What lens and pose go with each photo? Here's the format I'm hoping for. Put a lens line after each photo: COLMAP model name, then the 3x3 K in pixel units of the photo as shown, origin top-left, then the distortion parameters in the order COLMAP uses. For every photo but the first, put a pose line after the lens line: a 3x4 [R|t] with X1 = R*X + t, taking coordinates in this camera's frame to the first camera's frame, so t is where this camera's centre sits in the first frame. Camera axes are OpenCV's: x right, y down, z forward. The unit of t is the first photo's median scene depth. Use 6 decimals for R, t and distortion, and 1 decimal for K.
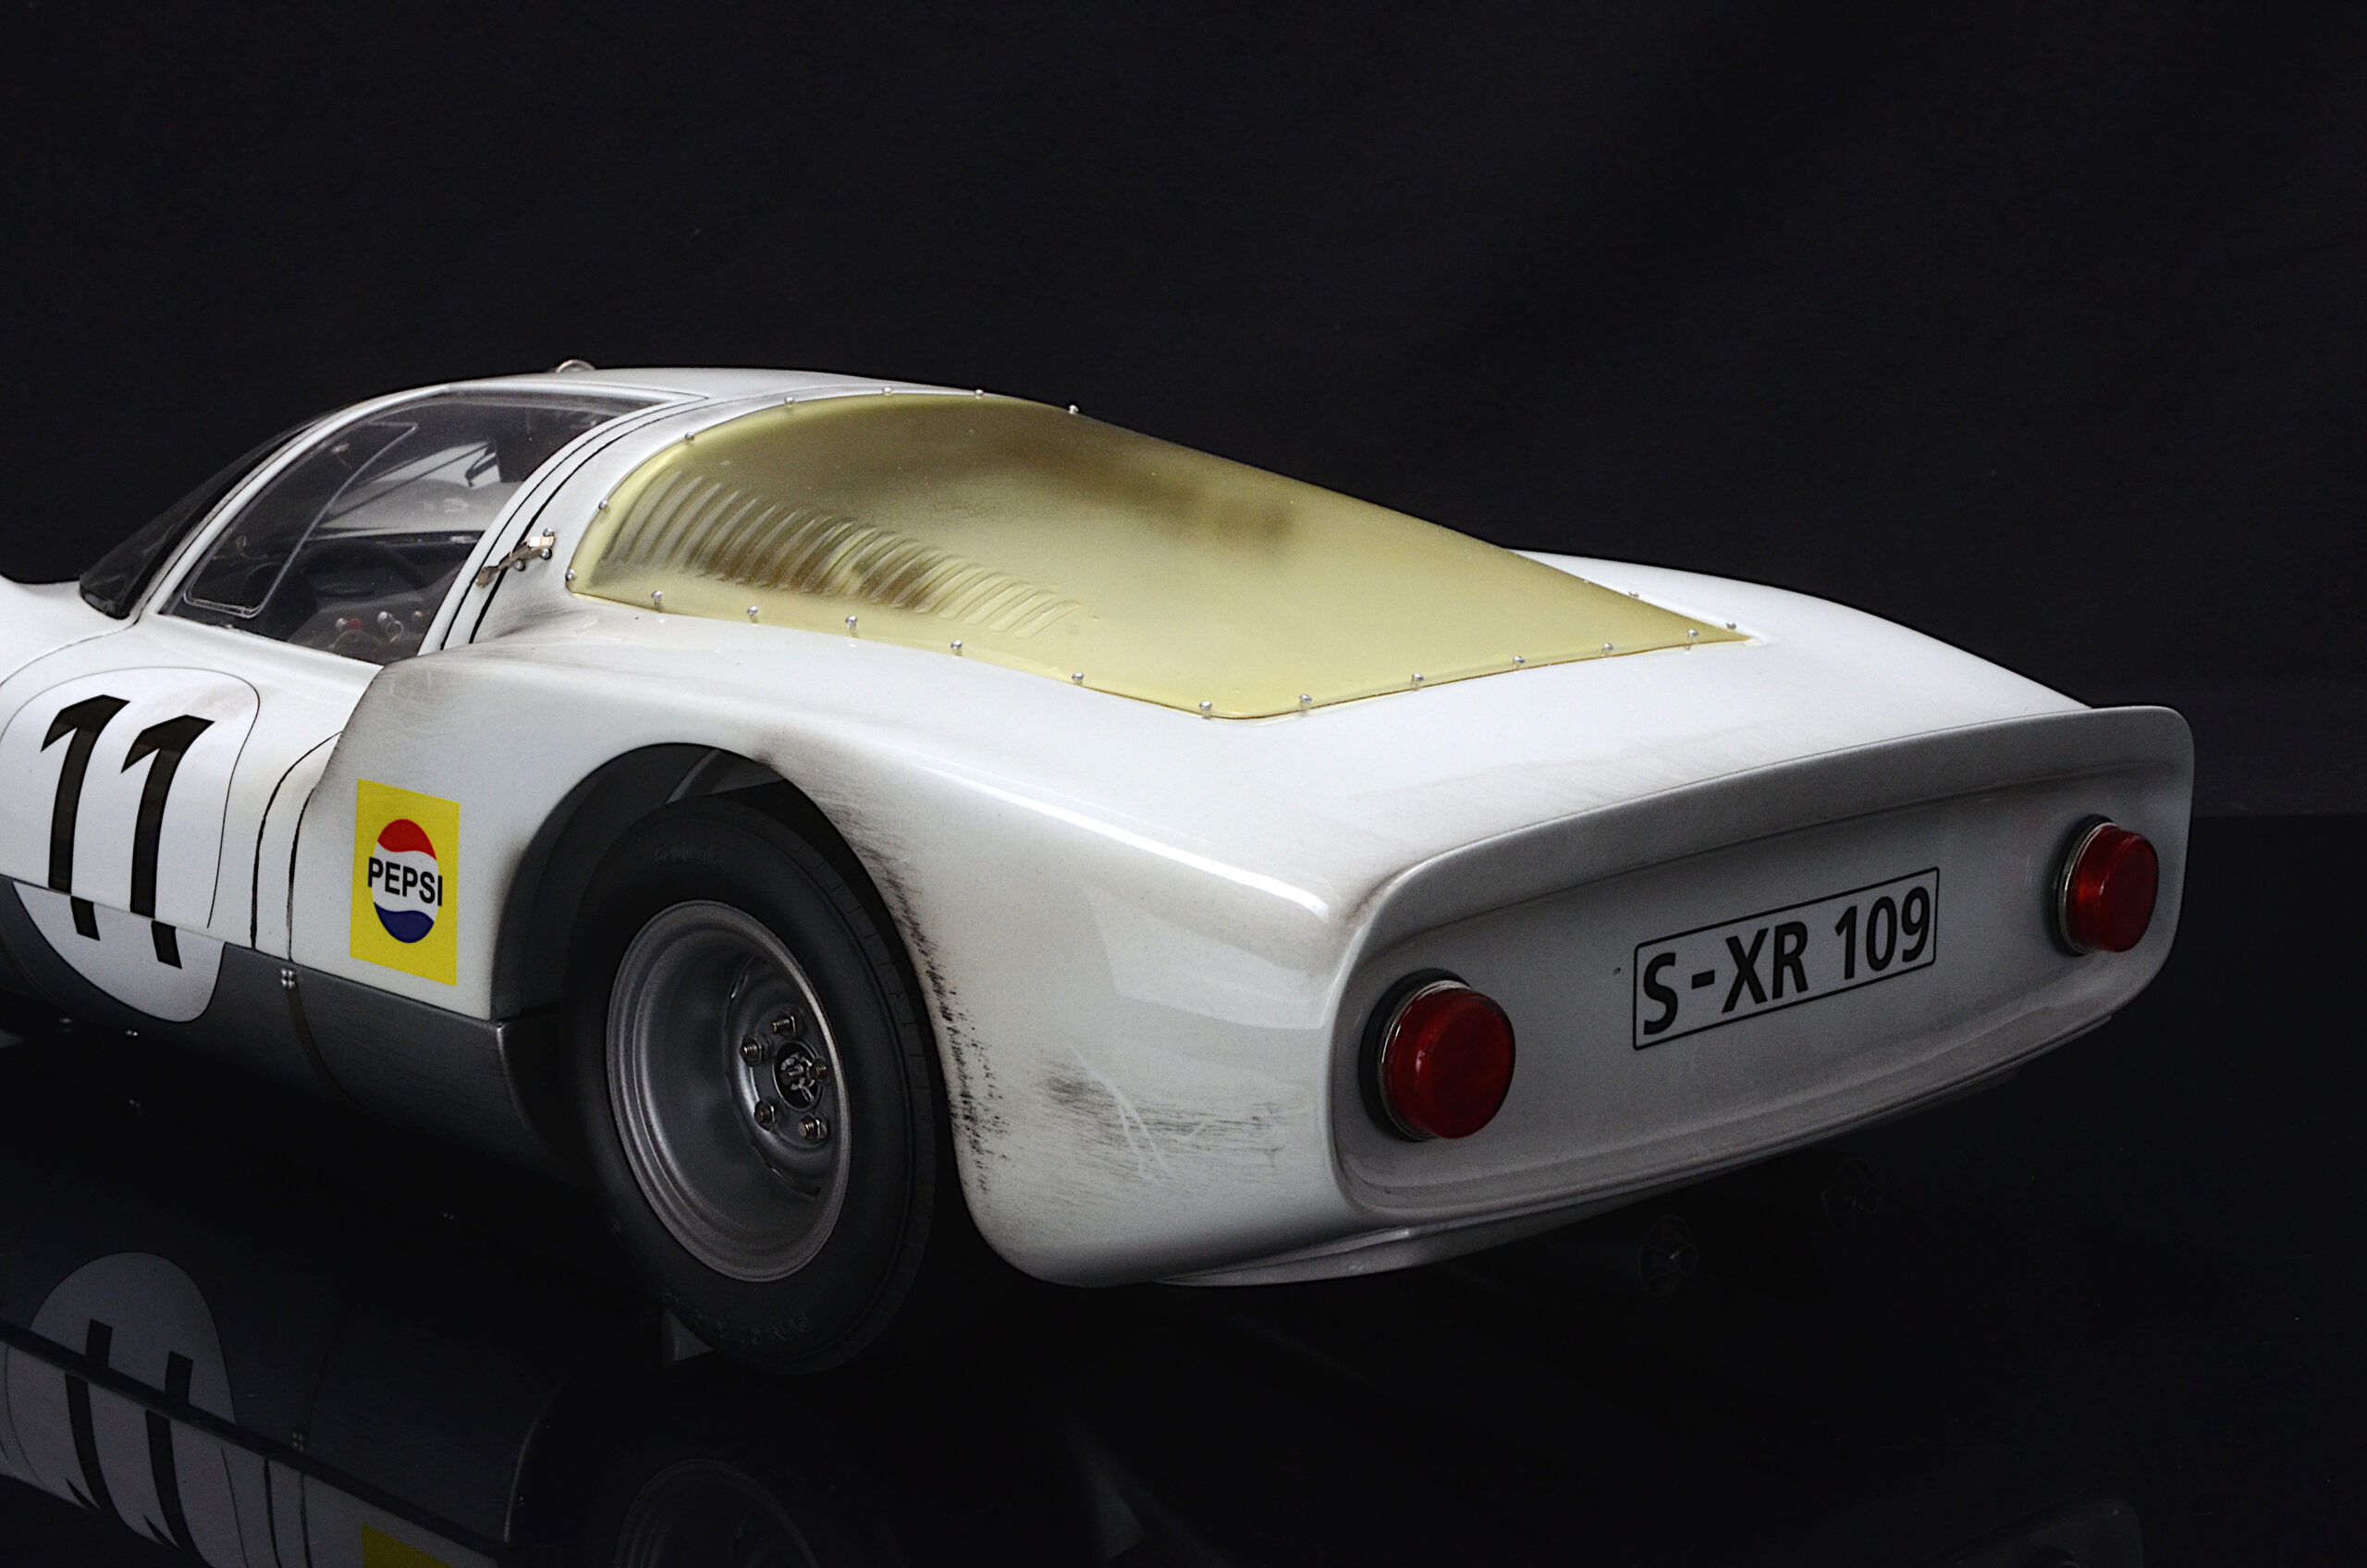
lens RADIAL K [[3953.9, 0, 1183.5], [0, 3953.9, 784.0], [0, 0, 1]] dist [0.024211, 0.226425]
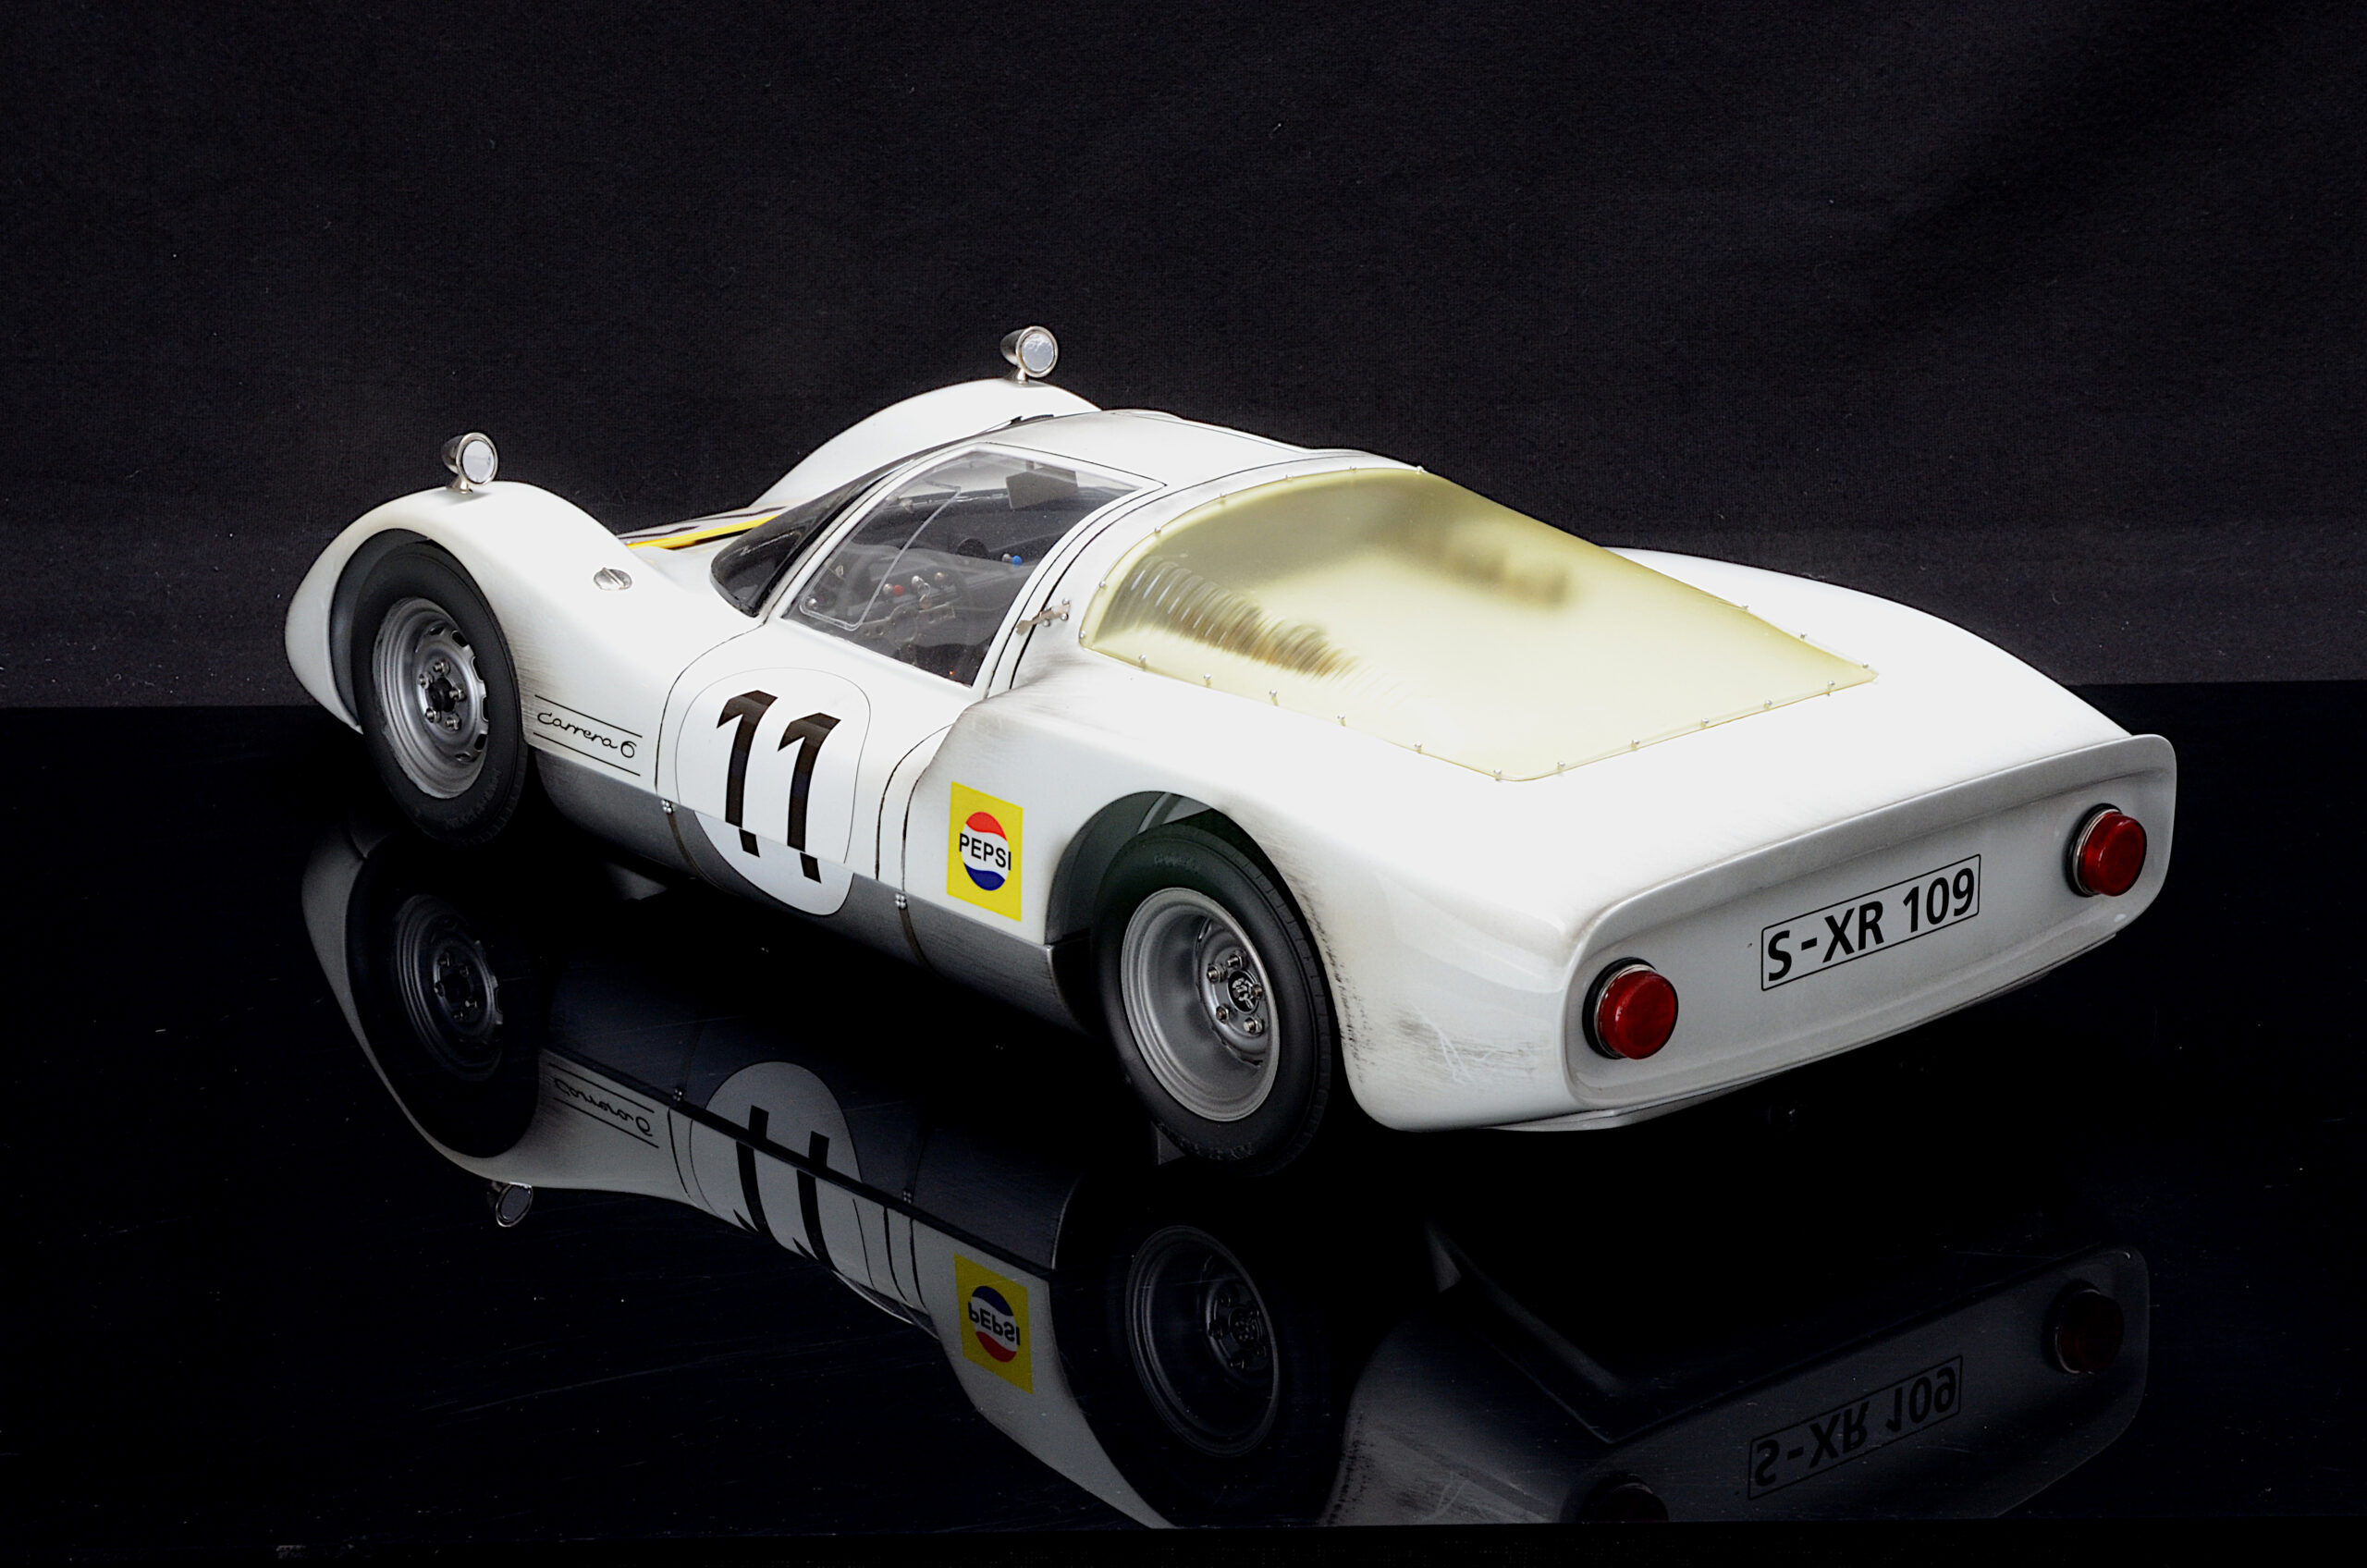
lens RADIAL K [[5085.7, 0, 1183.5], [0, 5085.7, 784.0], [0, 0, 1]] dist [0.101276, 0.569441]
pose [[0.996659, 0.002501, -0.081636, 0.044828], [0.007870, 0.991939, 0.126473, -0.263938], [0.081294, -0.126693, 0.988605, -0.999314]]
